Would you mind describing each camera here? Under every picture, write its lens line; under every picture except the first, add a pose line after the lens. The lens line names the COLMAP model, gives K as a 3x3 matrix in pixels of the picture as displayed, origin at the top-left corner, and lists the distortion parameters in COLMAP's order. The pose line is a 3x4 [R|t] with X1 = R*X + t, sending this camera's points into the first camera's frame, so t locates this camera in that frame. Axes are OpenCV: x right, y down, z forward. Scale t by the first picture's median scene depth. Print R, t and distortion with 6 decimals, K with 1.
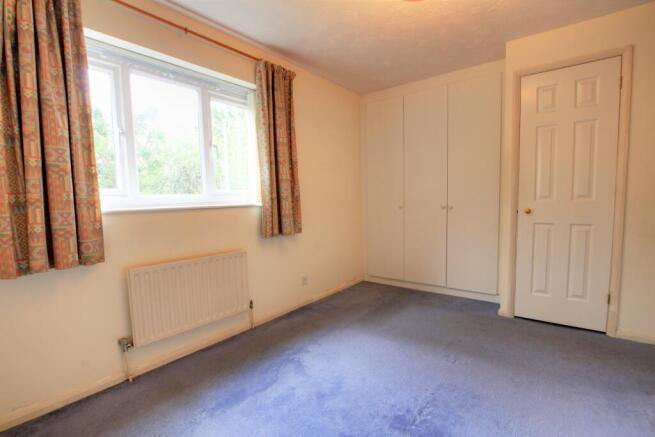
lens RADIAL K [[300.3, 0, 330.4], [0, 300.3, 220.4], [0, 0, 1]] dist [-0.021192, 0.000502]
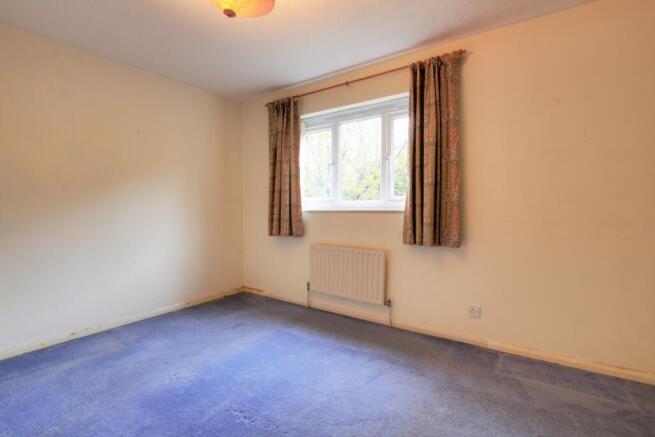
lens RADIAL K [[300.3, 0, 332.9], [0, 300.3, 220.4], [0, 0, 1]] dist [-0.021192, 0.000502]
pose [[0.079268, 0.063888, -0.994804, 0.800948], [-0.073617, 0.995594, 0.058073, -0.063929], [0.994131, 0.068632, 0.083622, 0.723446]]
